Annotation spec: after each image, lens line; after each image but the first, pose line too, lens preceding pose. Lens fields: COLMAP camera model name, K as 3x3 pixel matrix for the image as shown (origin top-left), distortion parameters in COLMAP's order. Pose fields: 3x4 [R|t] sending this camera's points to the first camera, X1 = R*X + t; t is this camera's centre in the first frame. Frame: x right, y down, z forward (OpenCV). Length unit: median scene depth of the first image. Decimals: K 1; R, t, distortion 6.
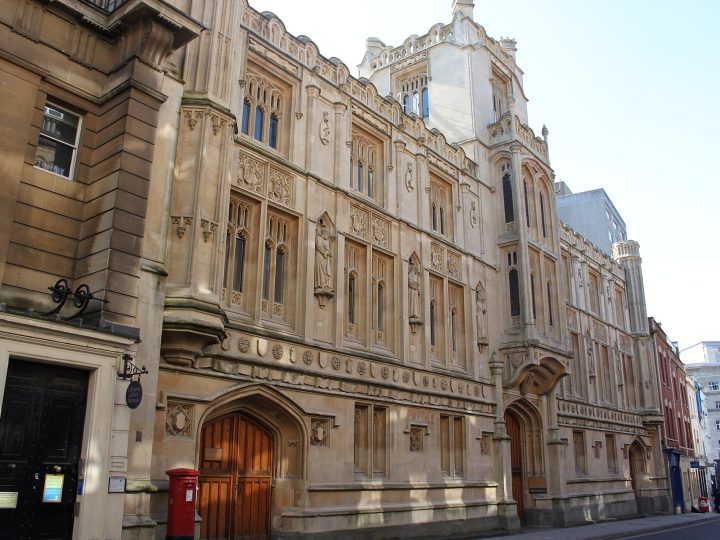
lens RADIAL K [[658.5, 0, 360.0], [0, 658.5, 270.0], [0, 0, 1]] dist [-0.193080, 0.229921]
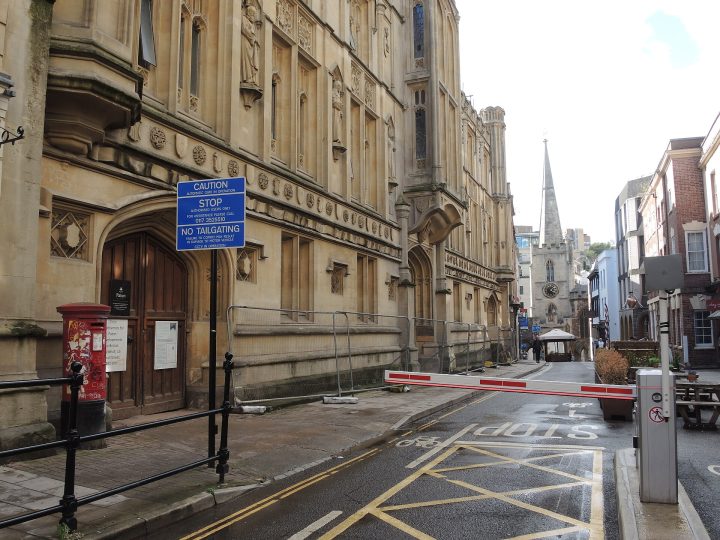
lens RADIAL K [[593.8, 0, 360.0], [0, 593.8, 270.0], [0, 0, 1]] dist [-0.002249, -0.143738]
pose [[0.960656, 0.012204, 0.277473, -0.103387], [-0.068192, 0.978818, 0.193043, 0.084069], [-0.269239, -0.204369, 0.941139, 0.217267]]
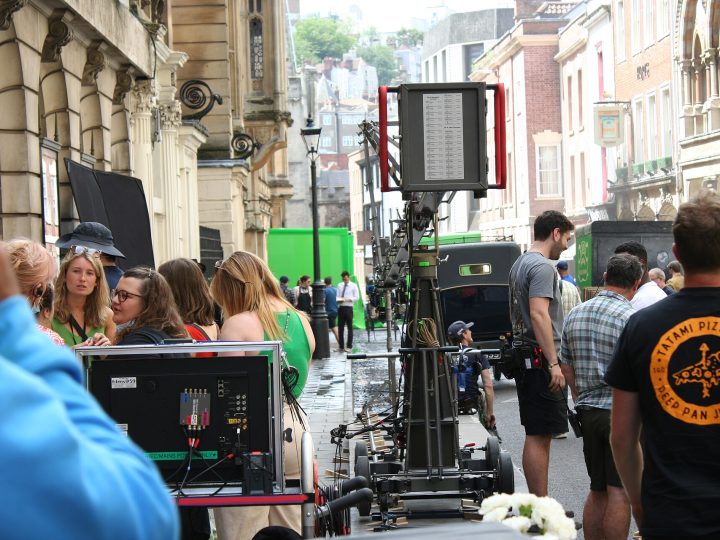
lens RADIAL K [[1878.6, 0, 360.0], [0, 1878.6, 270.0], [0, 0, 1]] dist [0.041736, 0.131936]
pose [[0.770854, -0.039581, 0.635781, -1.411857], [-0.152084, 0.957770, 0.244022, -0.355341], [-0.618591, -0.284797, 0.732281, -1.040884]]
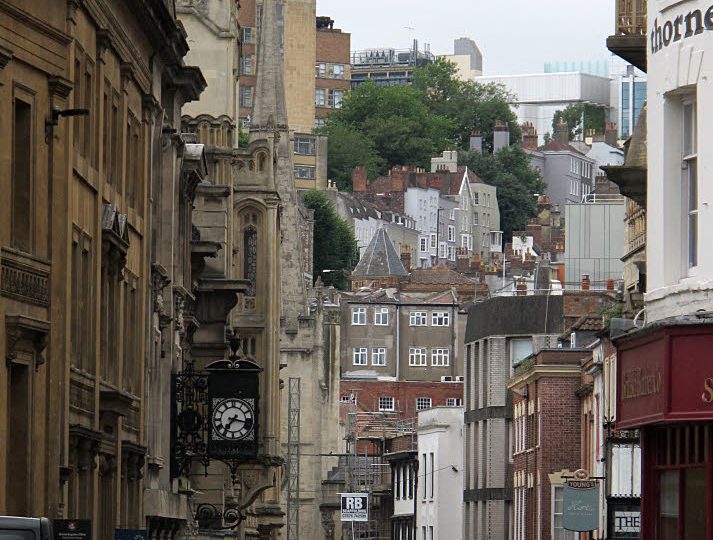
lens RADIAL K [[4141.4, 0, 356.5], [0, 4141.4, 270.0], [0, 0, 1]] dist [0.303935, -0.111910]
pose [[0.788294, 0.040117, 0.613990, -3.447872], [-0.185306, 0.967022, 0.174728, -1.265112], [-0.586733, -0.251513, 0.769731, -3.652457]]
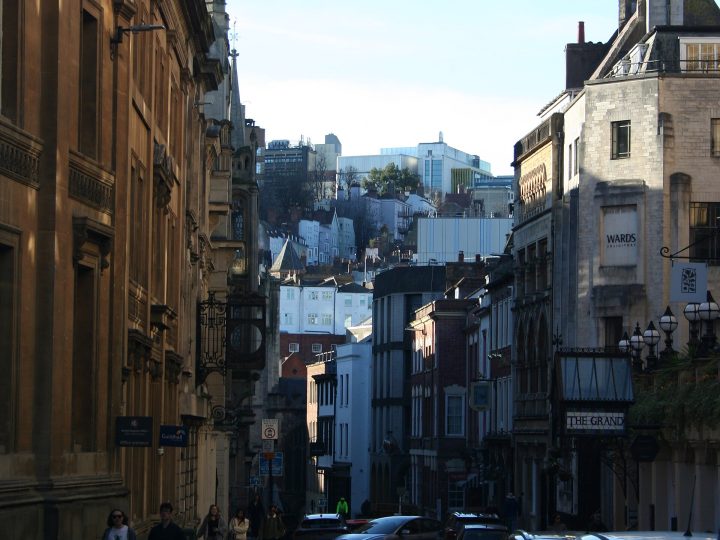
lens RADIAL K [[2422.2, 0, 360.0], [0, 2422.2, 270.0], [0, 0, 1]] dist [0.005437, -0.021550]
pose [[0.762764, 0.045473, 0.645076, -2.821730], [-0.197666, 0.966177, 0.165621, -0.974518], [-0.615727, -0.253839, 0.745953, -2.717466]]
